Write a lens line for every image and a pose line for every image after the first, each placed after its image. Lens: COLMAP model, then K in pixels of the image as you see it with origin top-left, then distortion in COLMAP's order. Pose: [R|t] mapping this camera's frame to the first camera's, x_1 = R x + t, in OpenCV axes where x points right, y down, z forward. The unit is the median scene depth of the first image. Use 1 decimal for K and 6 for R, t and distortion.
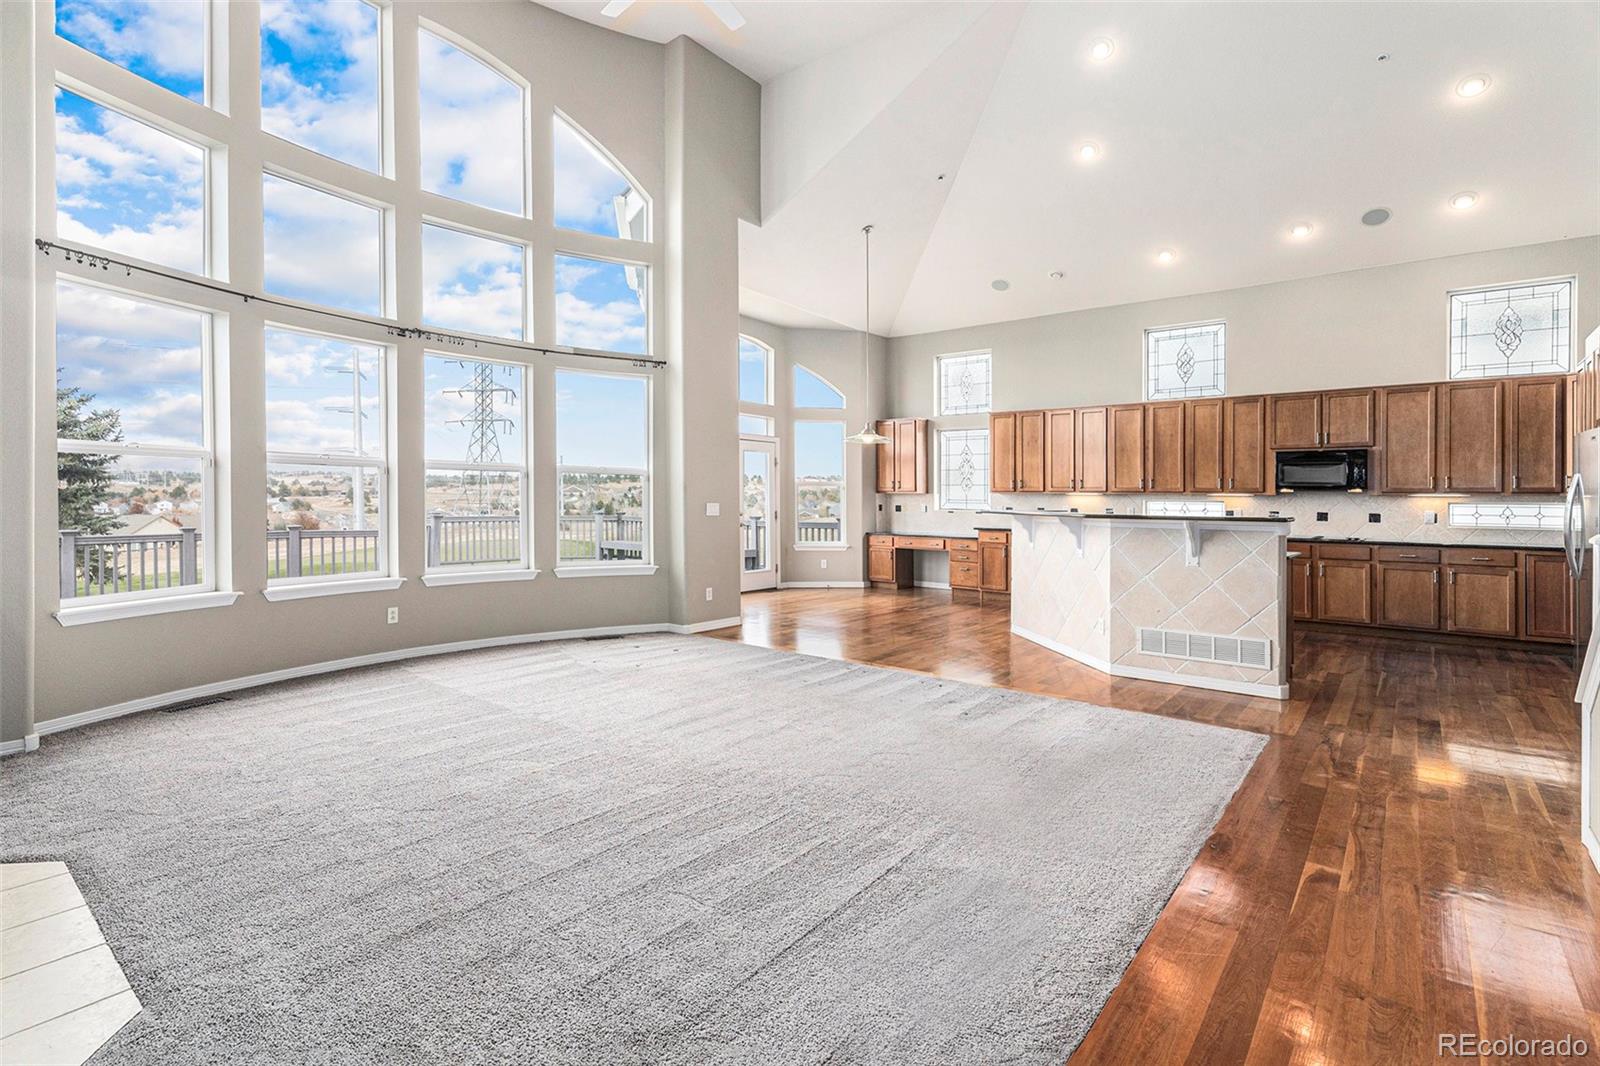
lens RADIAL K [[759.2, 0, 785.3], [0, 759.2, 498.1], [0, 0, 1]] dist [0.006806, -0.001132]
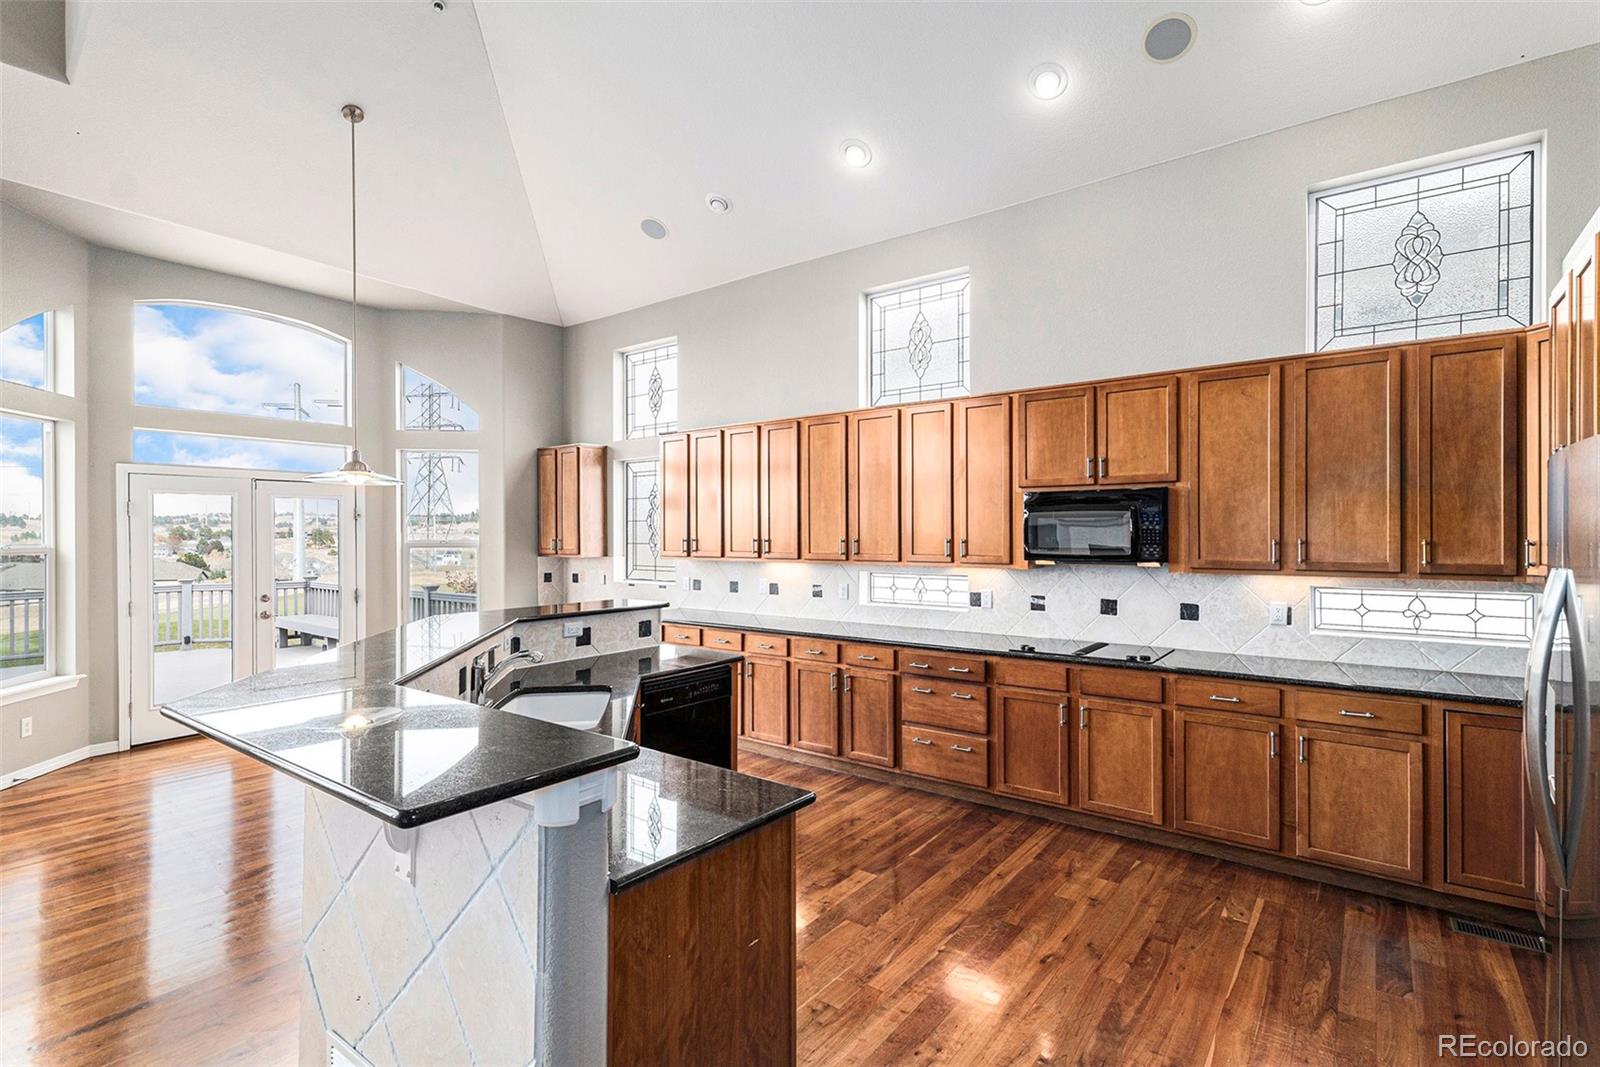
lens RADIAL K [[759.2, 0, 799.5], [0, 759.2, 541.3], [0, 0, 1]] dist [0.006806, -0.001132]
pose [[0.999234, -0.015558, 0.035912, 0.419546], [0.015118, 0.999808, 0.012489, -0.032043], [-0.036100, -0.011937, 0.999277, 0.410157]]
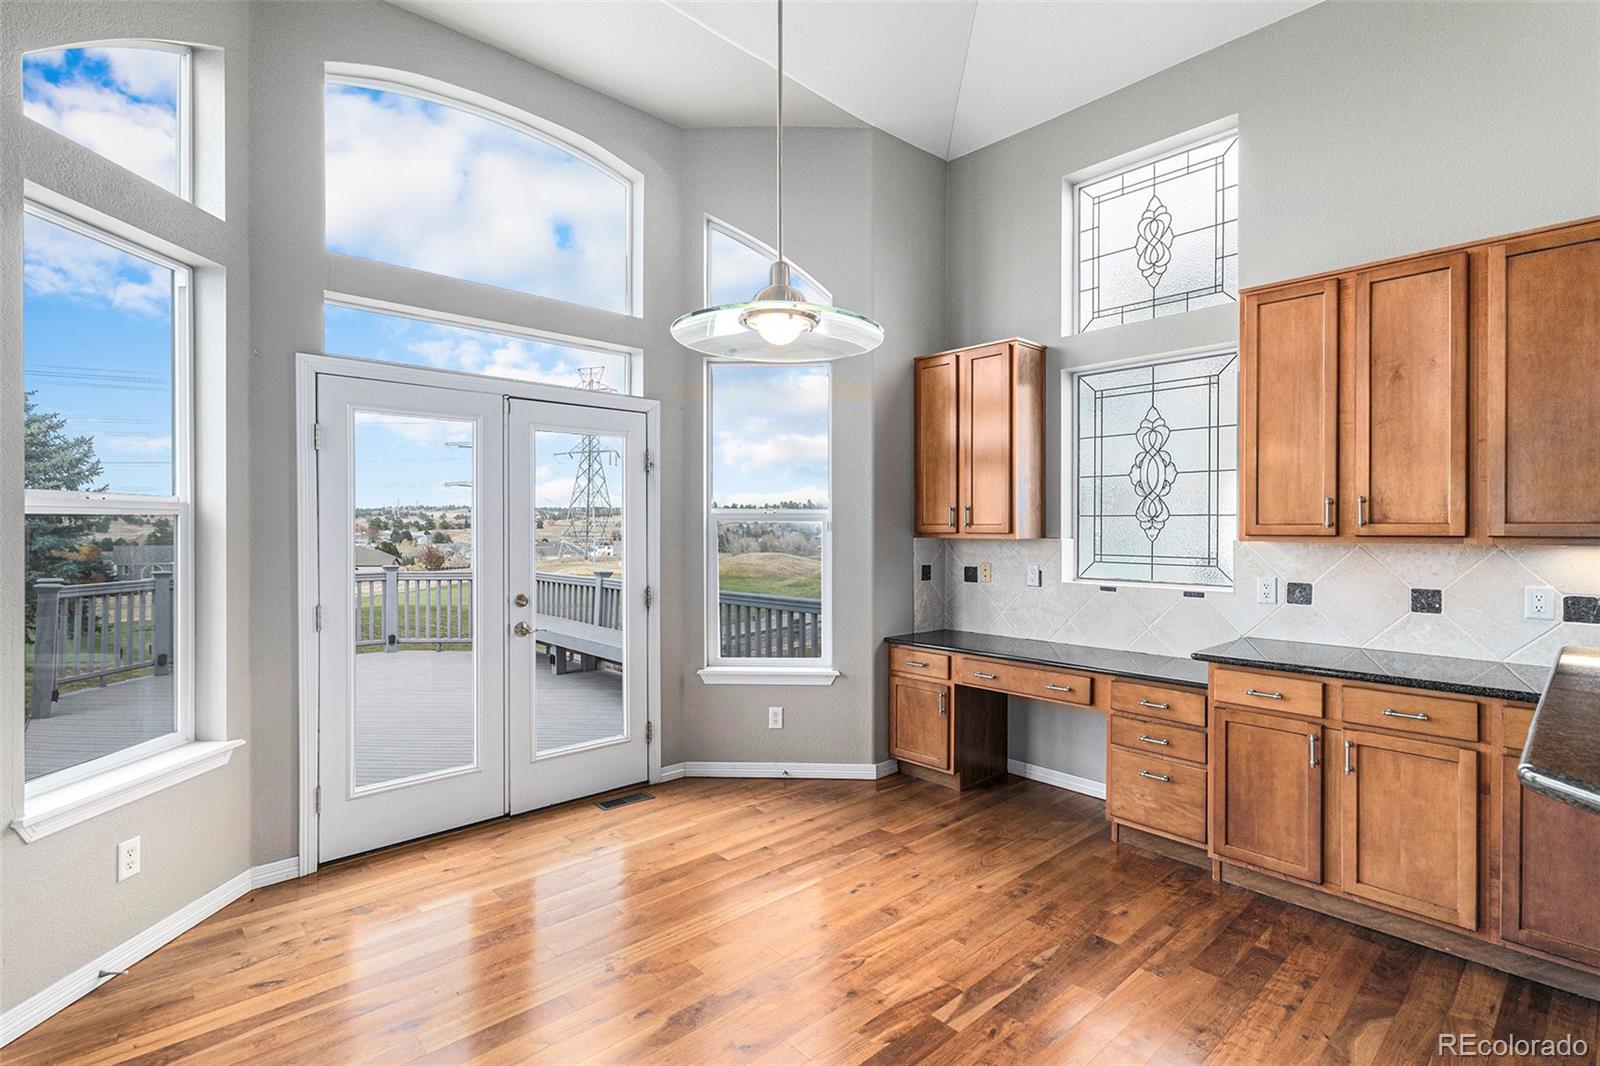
lens RADIAL K [[759.2, 0, 798.3], [0, 759.2, 543.6], [0, 0, 1]] dist [0.006806, -0.001132]
pose [[0.990061, -0.005470, -0.140534, 0.148141], [0.008474, 0.999748, 0.020790, -0.015836], [0.140385, -0.021775, 0.989858, 0.755075]]
